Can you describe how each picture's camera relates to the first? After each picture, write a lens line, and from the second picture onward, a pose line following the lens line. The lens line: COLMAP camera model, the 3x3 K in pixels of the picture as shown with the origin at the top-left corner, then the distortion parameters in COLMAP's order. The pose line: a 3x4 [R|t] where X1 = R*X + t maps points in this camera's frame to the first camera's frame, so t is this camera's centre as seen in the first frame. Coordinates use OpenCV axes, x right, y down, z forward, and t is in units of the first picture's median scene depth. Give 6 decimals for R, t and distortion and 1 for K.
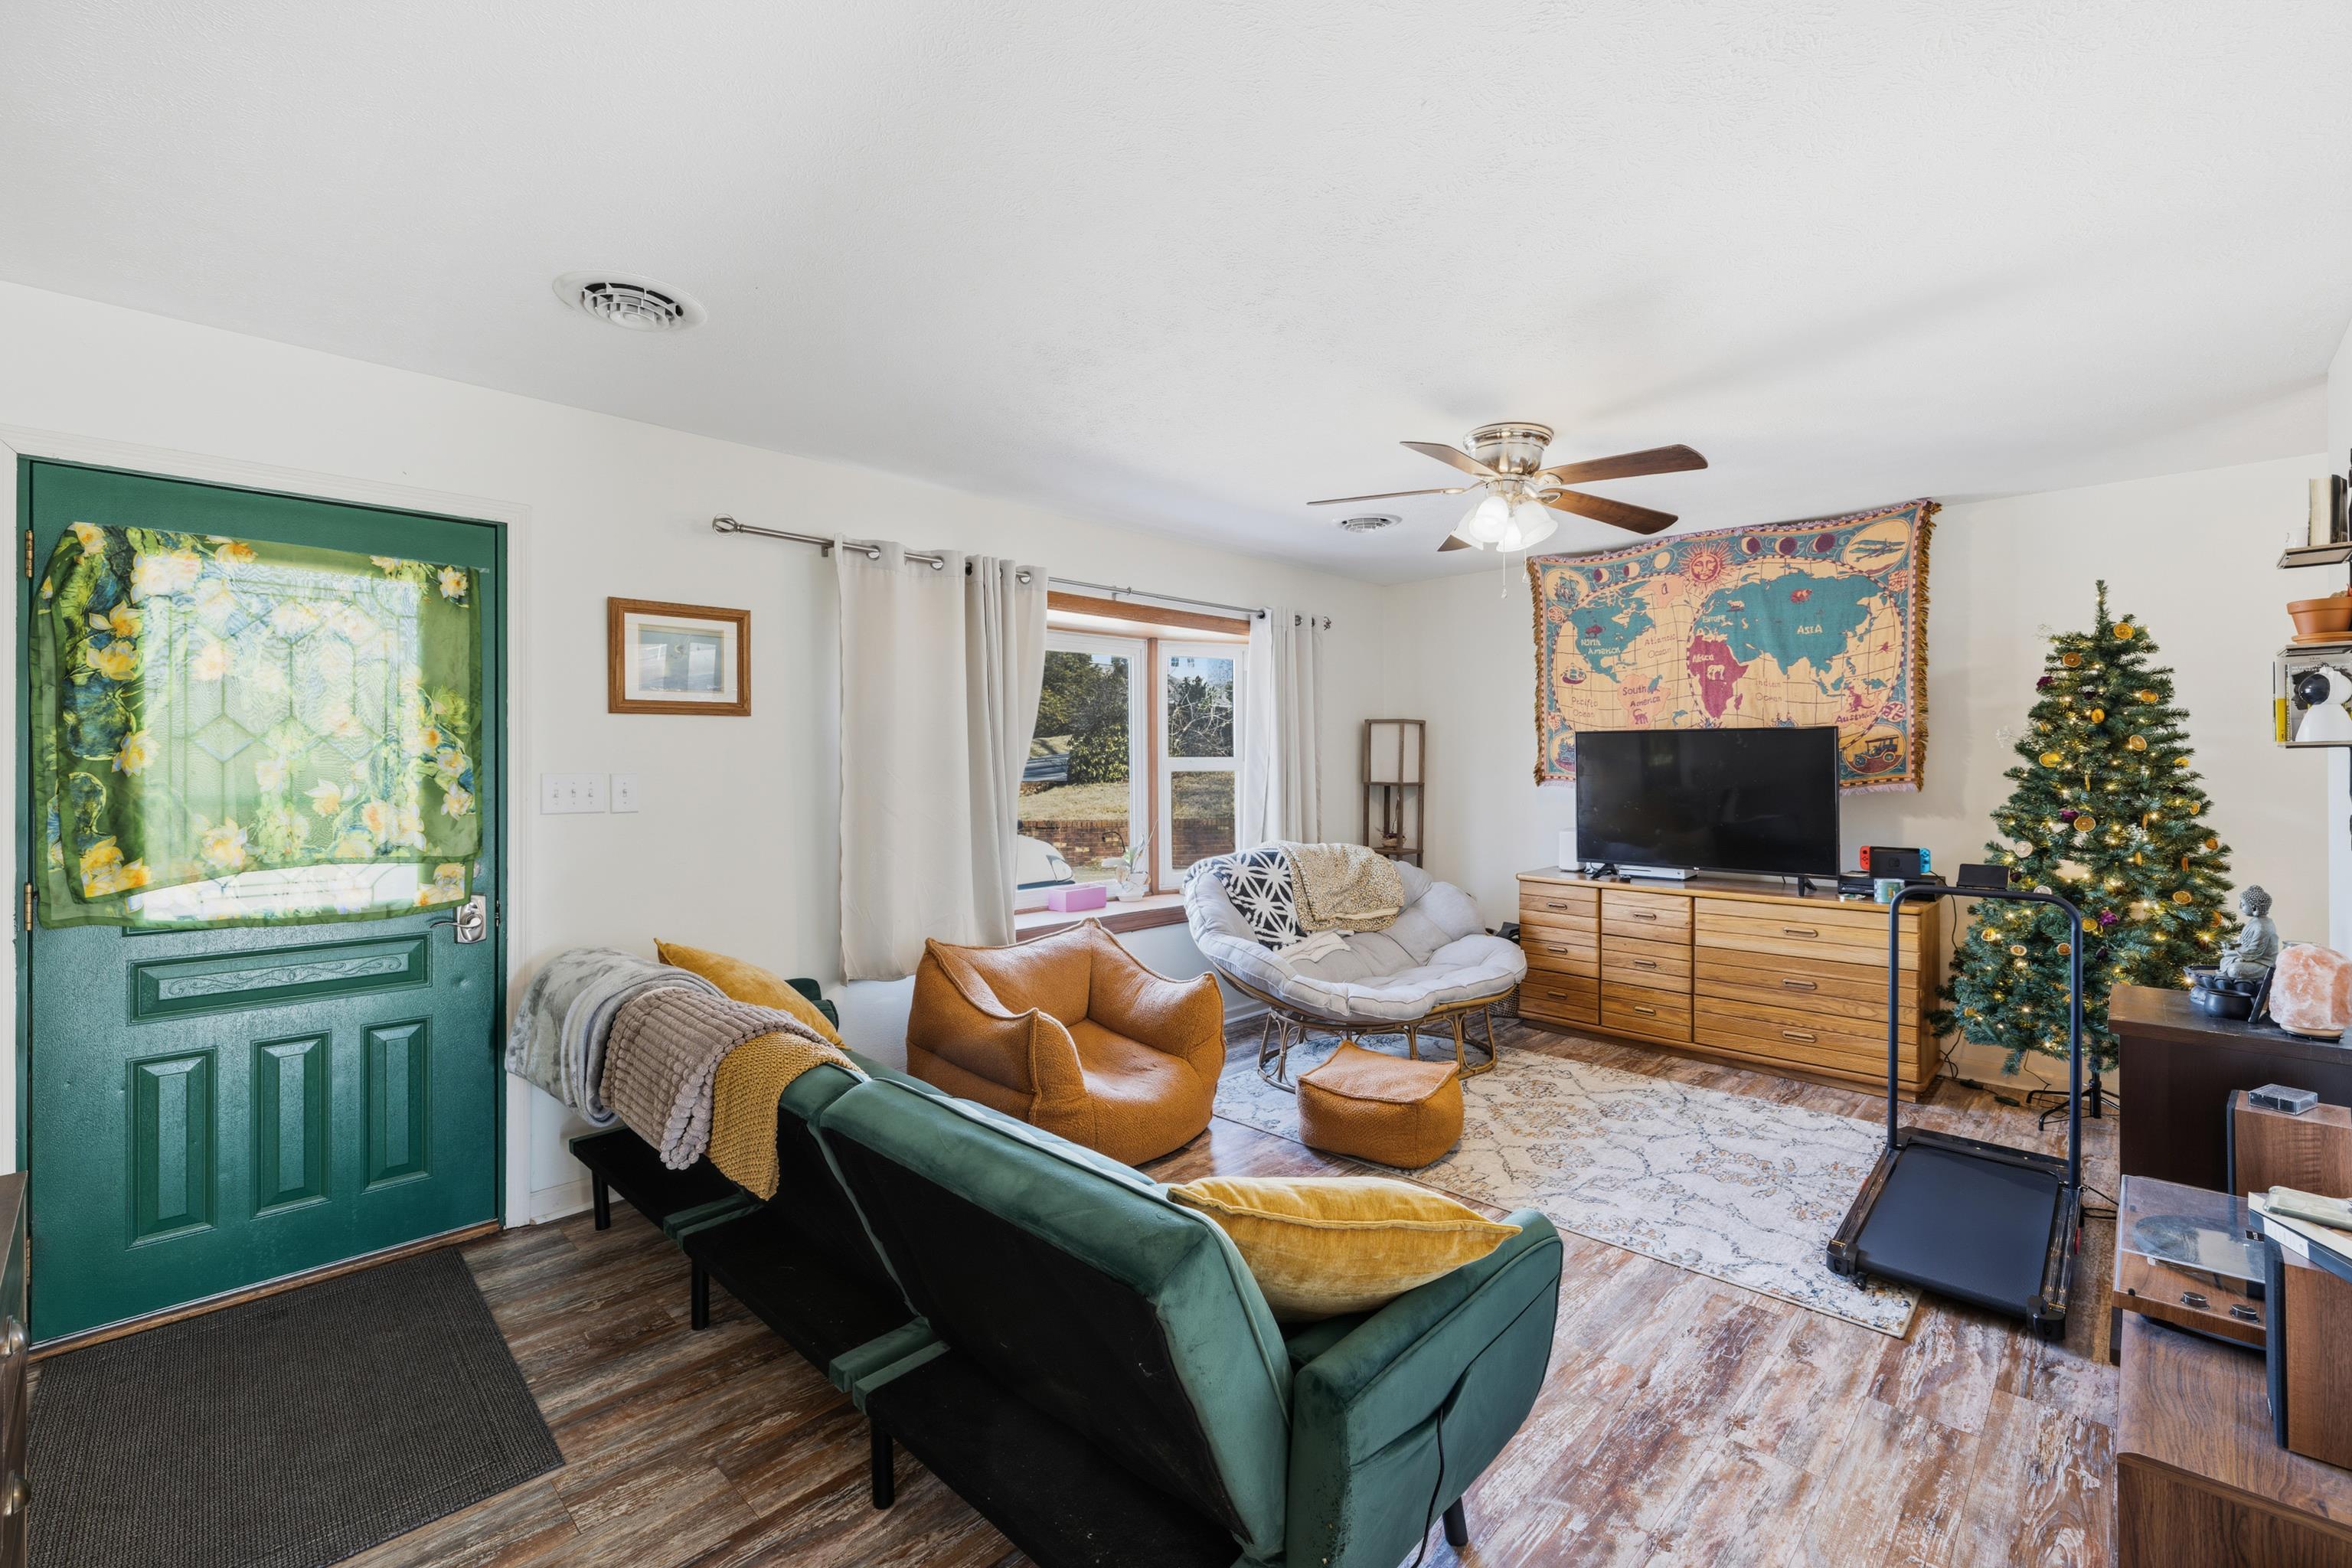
lens RADIAL K [[1004.7, 0, 1183.2], [0, 1004.7, 786.7], [0, 0, 1]] dist [-0.003970, 0.001350]
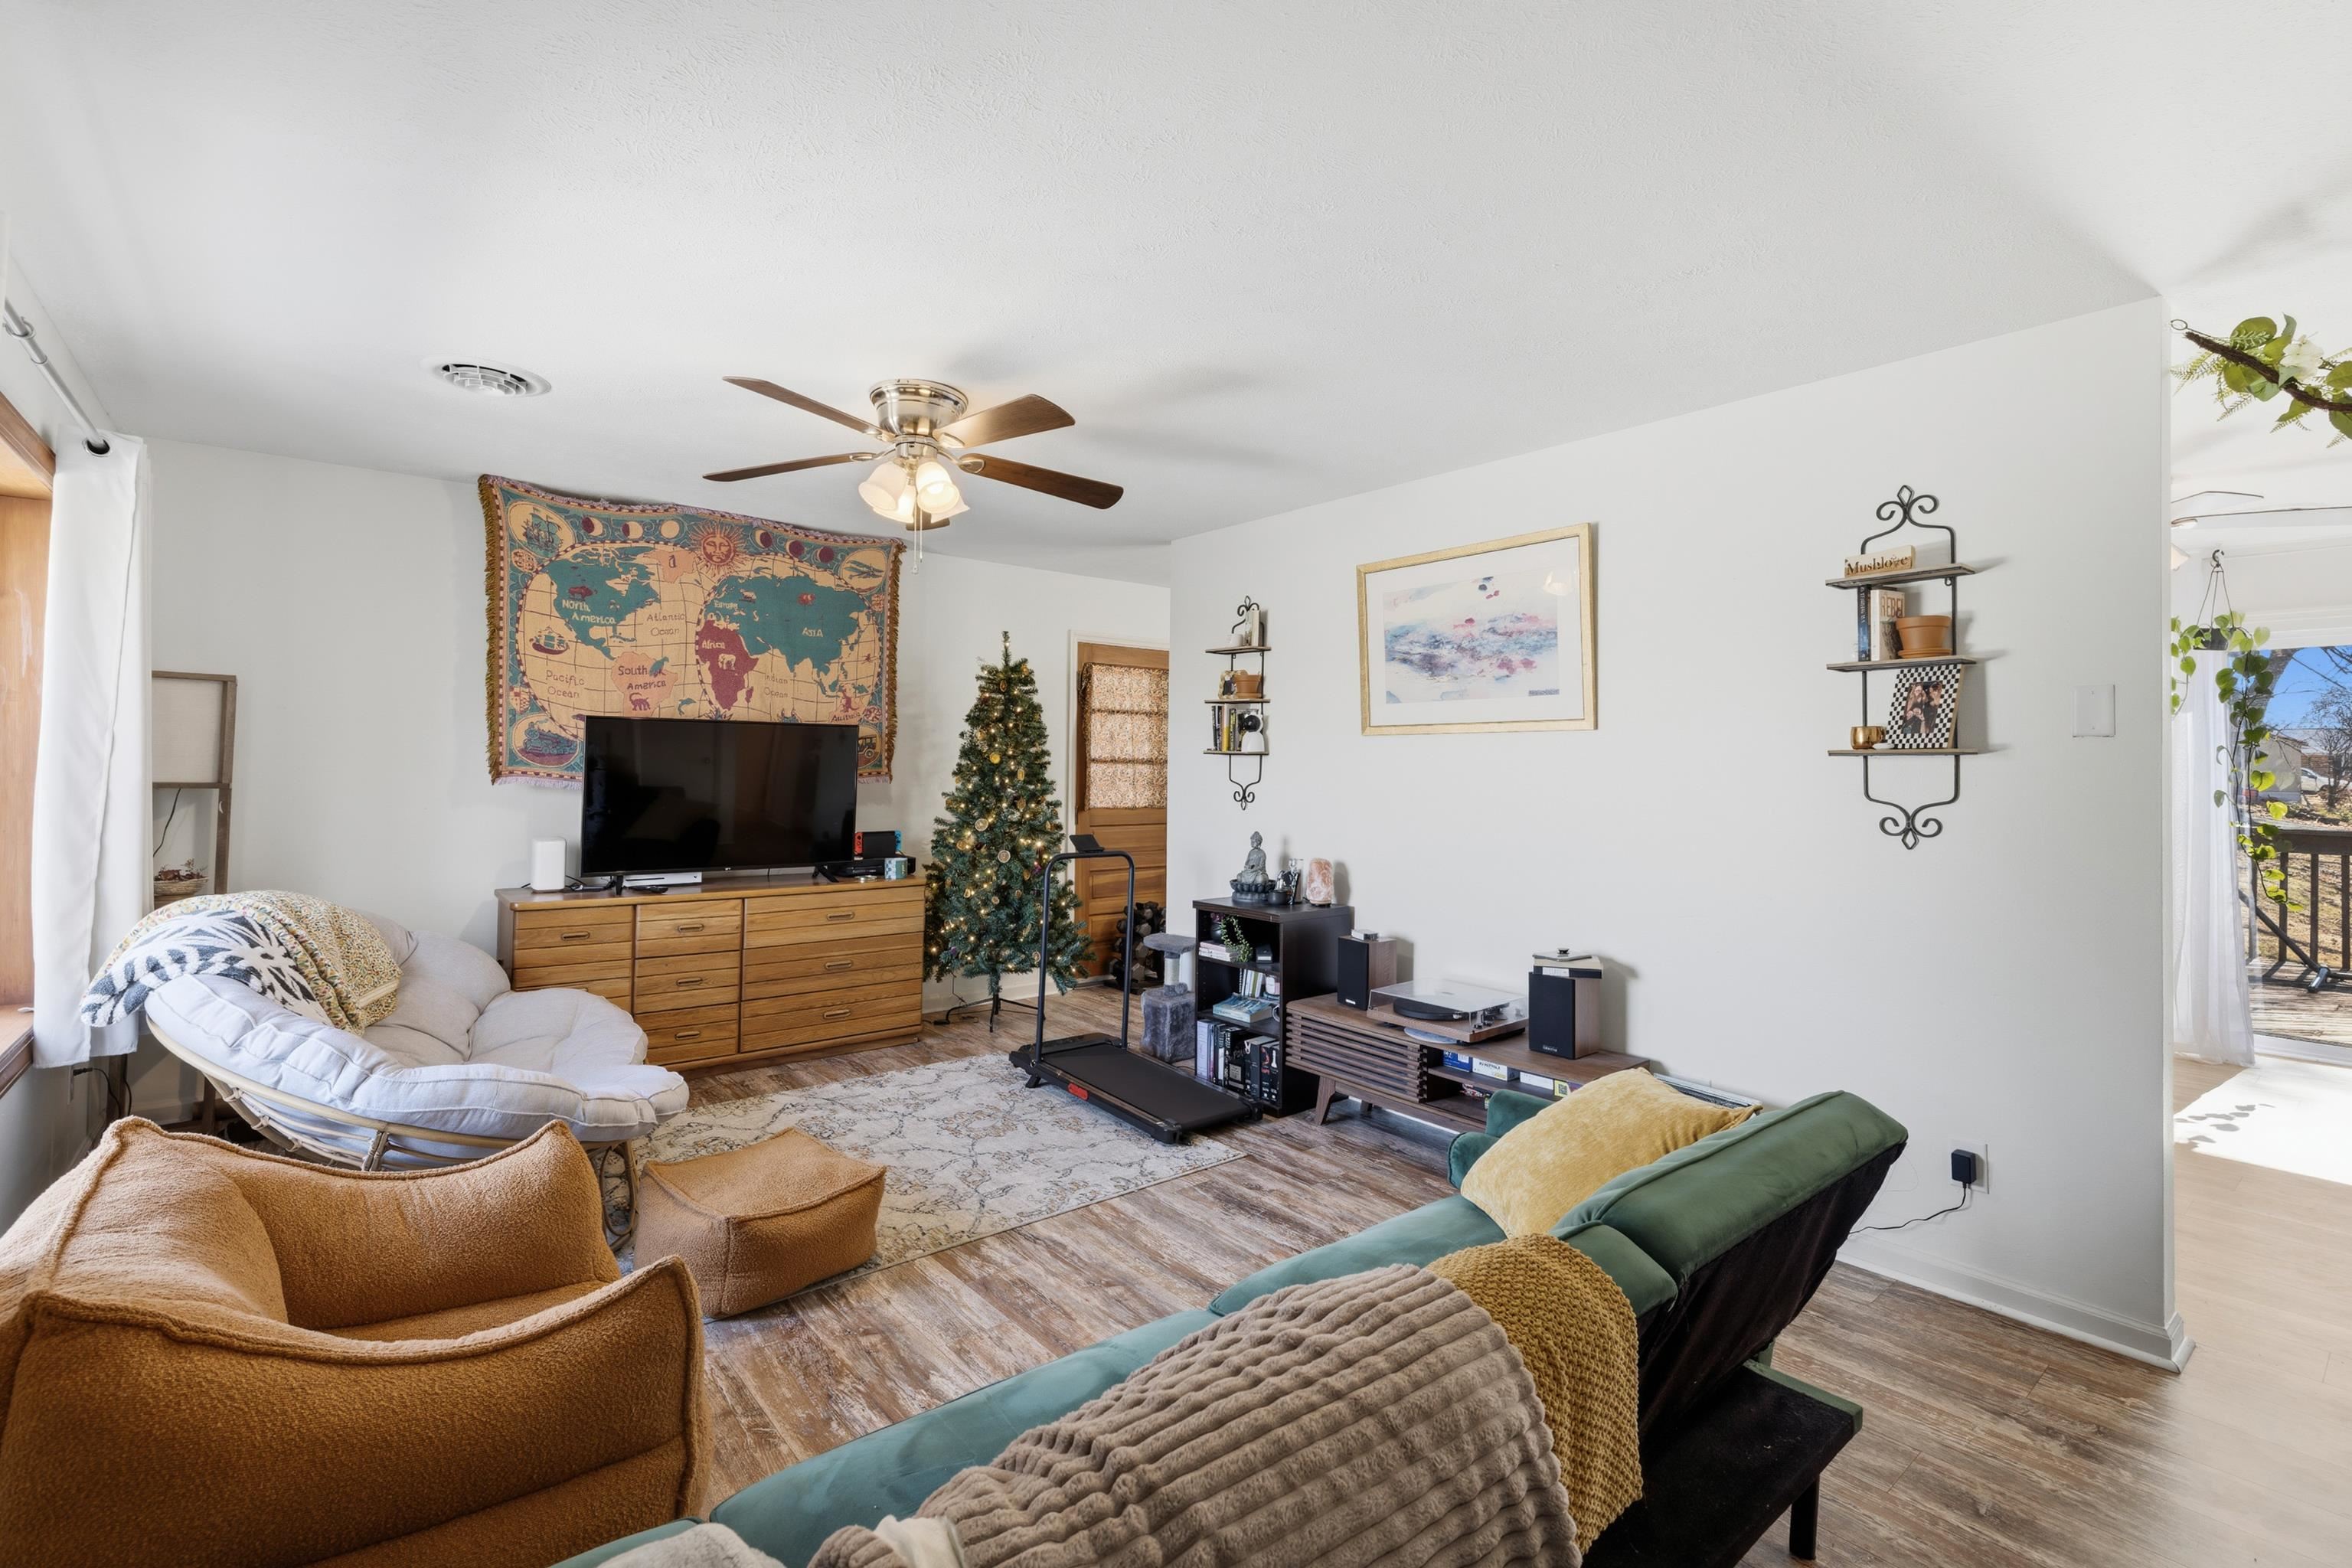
lens RADIAL K [[1047.1, 0, 1175.2], [0, 1047.1, 771.2], [0, 0, 1]] dist [-0.003813, 0.000161]
pose [[0.120472, -0.003992, 0.992709, -0.445417], [0.010776, 0.999938, 0.002713, -0.008802], [-0.992658, 0.010370, 0.120507, 0.502347]]
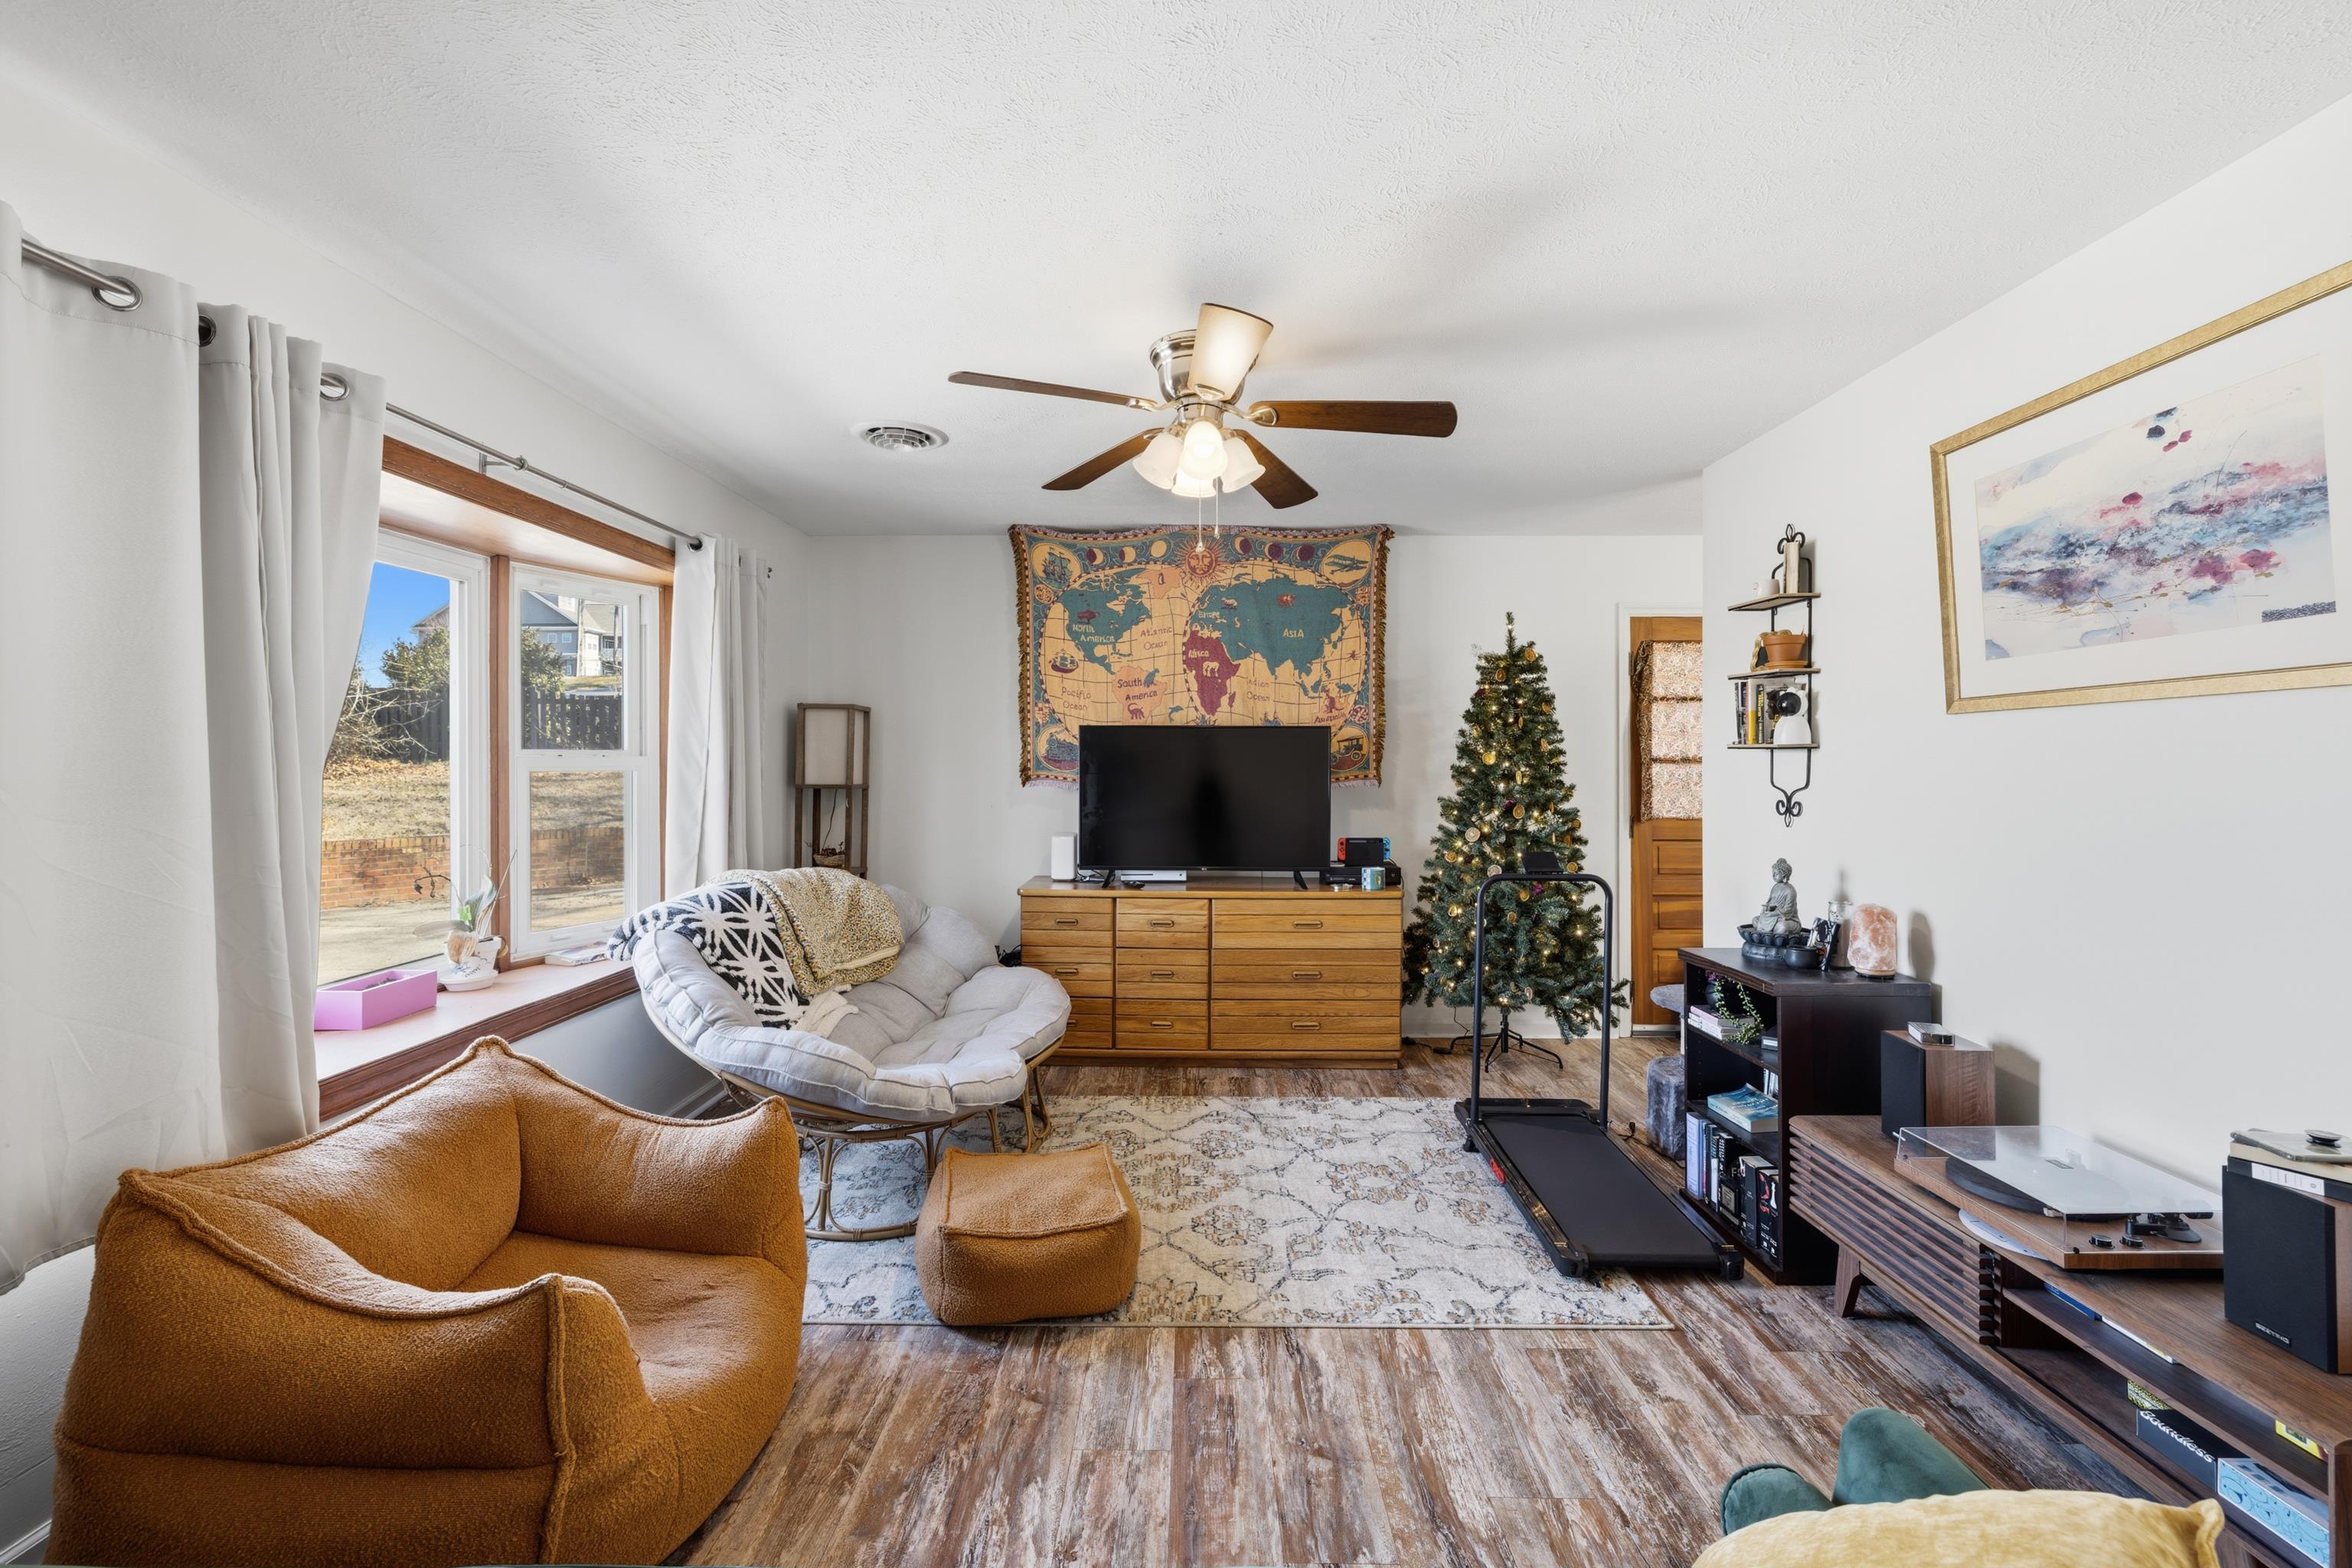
lens RADIAL K [[1004.7, 0, 1187.1], [0, 1004.7, 772.6], [0, 0, 1]] dist [-0.003970, 0.001350]
pose [[0.727475, -0.004396, 0.686120, -0.182078], [0.013681, 0.999874, -0.008100, -0.004682], [-0.685998, 0.015279, 0.727443, 0.326202]]
